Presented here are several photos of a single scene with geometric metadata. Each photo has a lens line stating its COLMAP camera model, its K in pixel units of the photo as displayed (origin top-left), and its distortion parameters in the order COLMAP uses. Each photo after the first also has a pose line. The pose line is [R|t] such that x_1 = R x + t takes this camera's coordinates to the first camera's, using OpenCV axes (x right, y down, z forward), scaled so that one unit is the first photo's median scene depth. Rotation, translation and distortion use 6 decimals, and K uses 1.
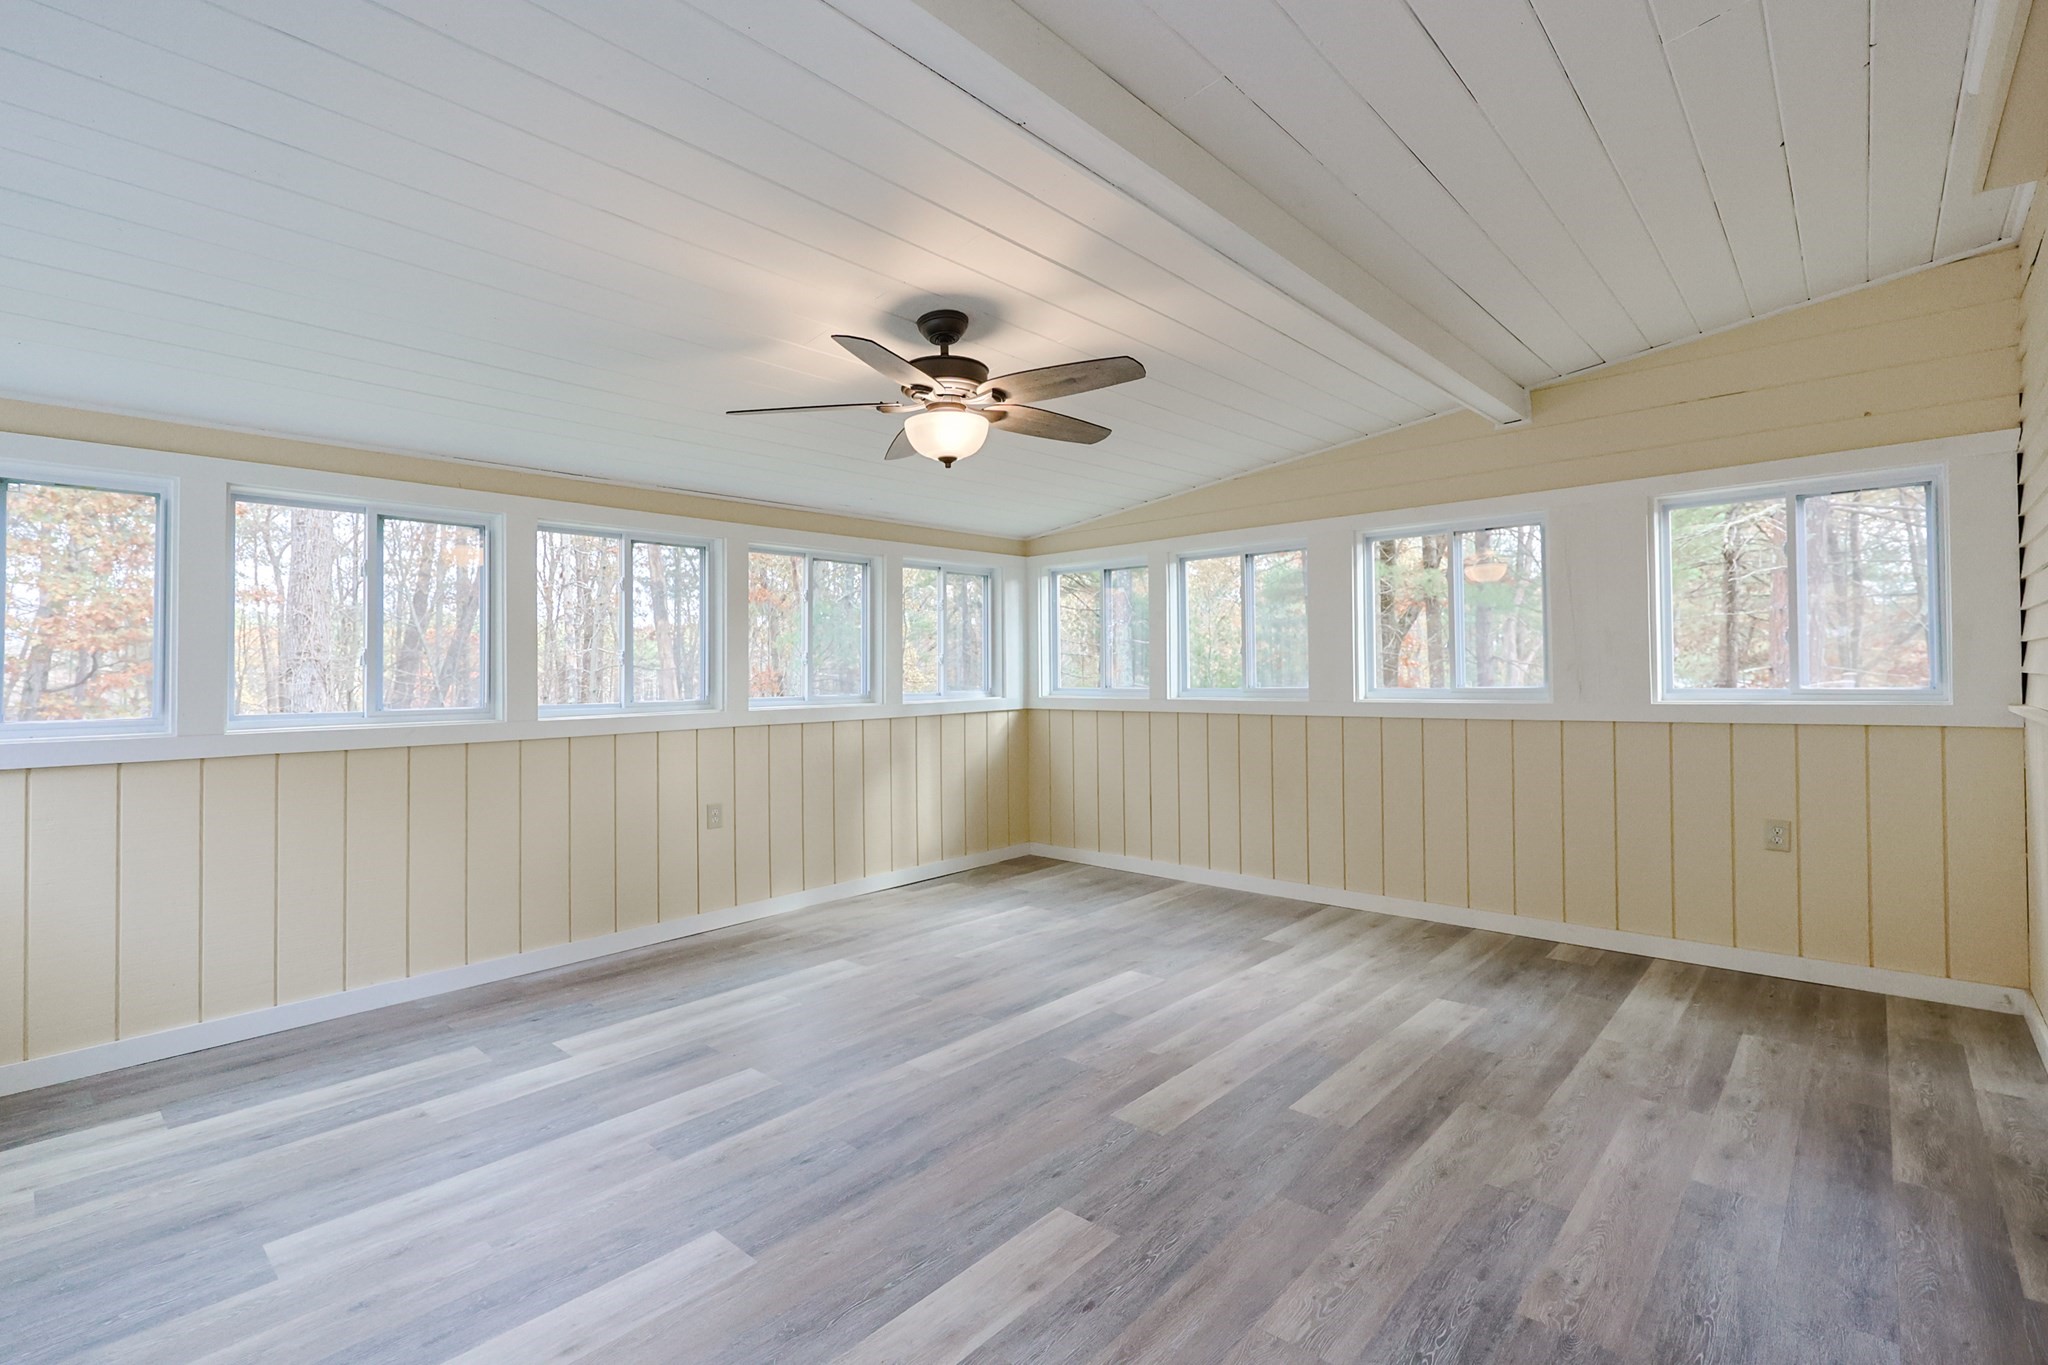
lens RADIAL K [[846.9, 0, 1023.9], [0, 846.9, 673.9], [0, 0, 1]] dist [-0.003565, -0.000592]
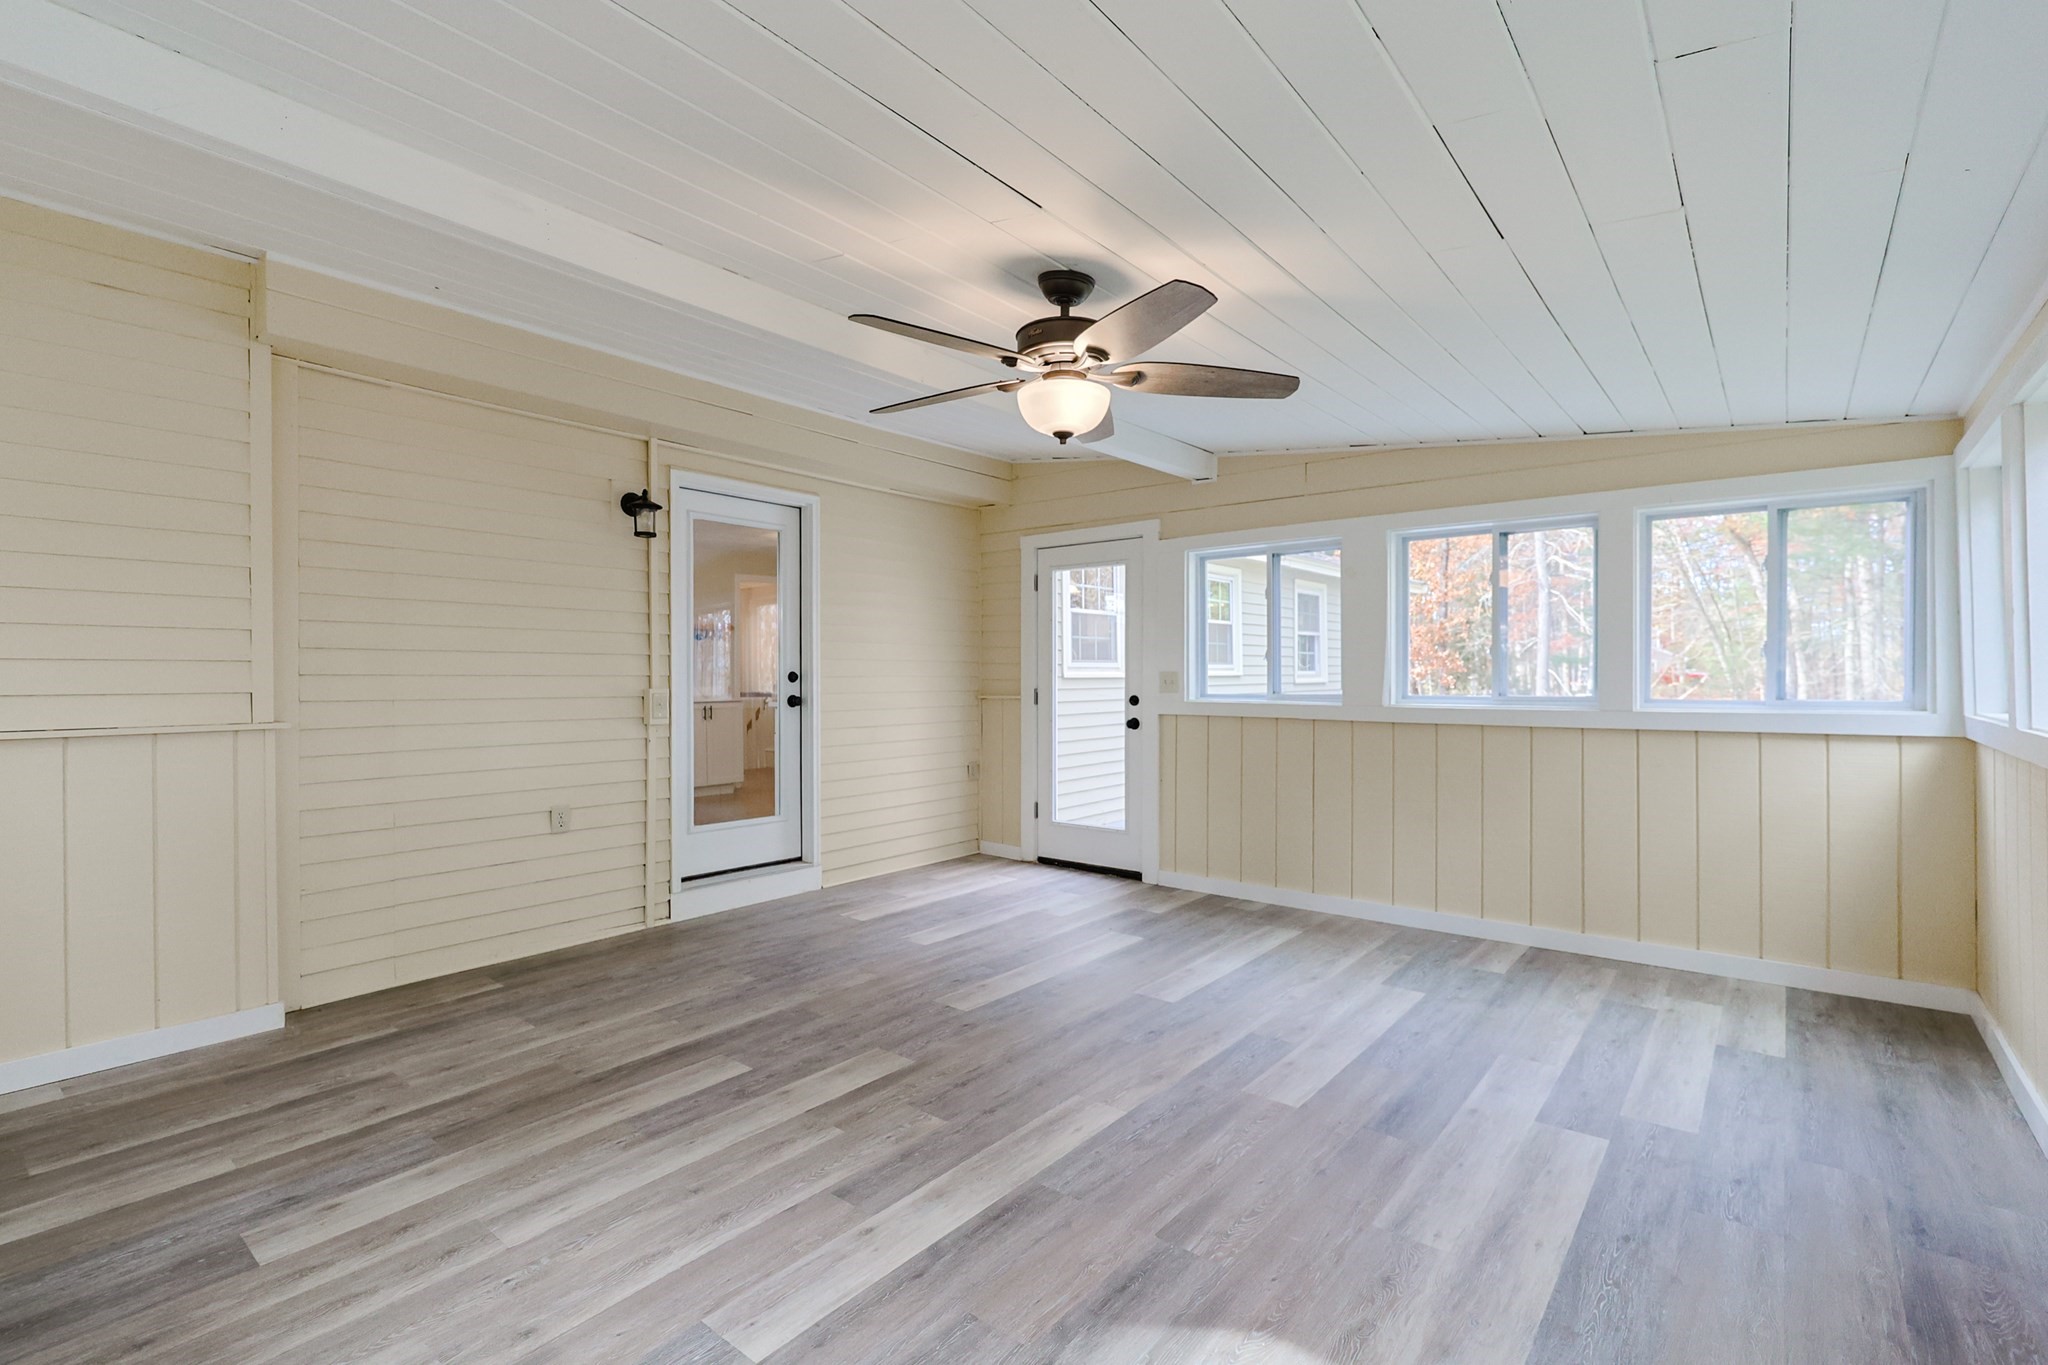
lens RADIAL K [[846.9, 0, 1022.2], [0, 846.9, 676.1], [0, 0, 1]] dist [-0.003565, -0.000592]
pose [[-0.998305, 0.021862, -0.053945, 0.006721], [0.021975, 0.999757, -0.001513, 0.005222], [0.053898, -0.002696, -0.998543, 1.996012]]
